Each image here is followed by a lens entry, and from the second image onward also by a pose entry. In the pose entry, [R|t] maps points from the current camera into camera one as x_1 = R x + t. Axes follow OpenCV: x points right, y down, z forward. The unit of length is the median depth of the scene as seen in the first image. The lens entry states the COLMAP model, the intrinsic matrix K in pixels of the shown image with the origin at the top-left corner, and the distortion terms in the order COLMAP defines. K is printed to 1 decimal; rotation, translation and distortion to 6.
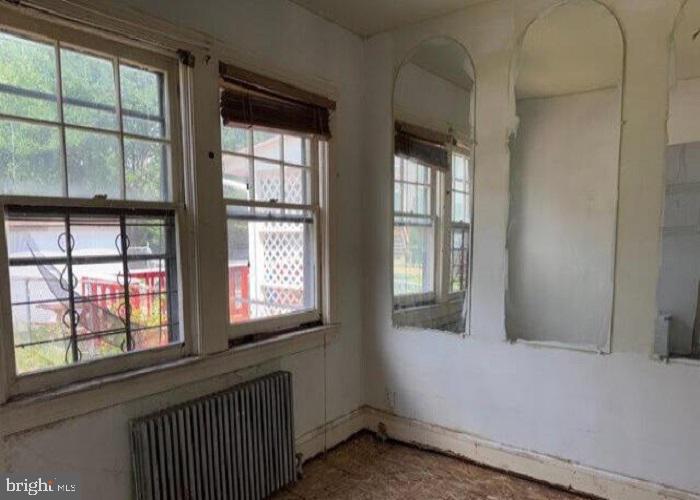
lens RADIAL K [[521.3, 0, 359.6], [0, 521.3, 269.2], [0, 0, 1]] dist [0.083420, -0.082661]
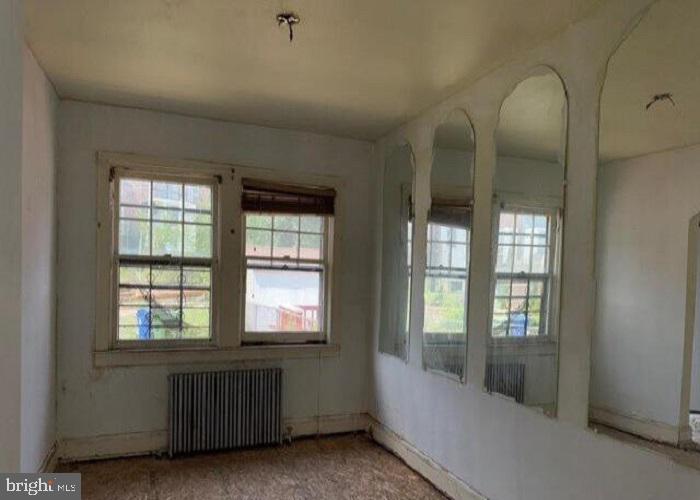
lens RADIAL K [[521.3, 0, 358.3], [0, 521.3, 269.1], [0, 0, 1]] dist [0.083420, -0.082661]
pose [[0.836947, 0.023420, -0.546782, 0.827257], [-0.076076, 0.994363, -0.073857, 0.003131], [0.541970, 0.103411, 0.834011, -0.168783]]
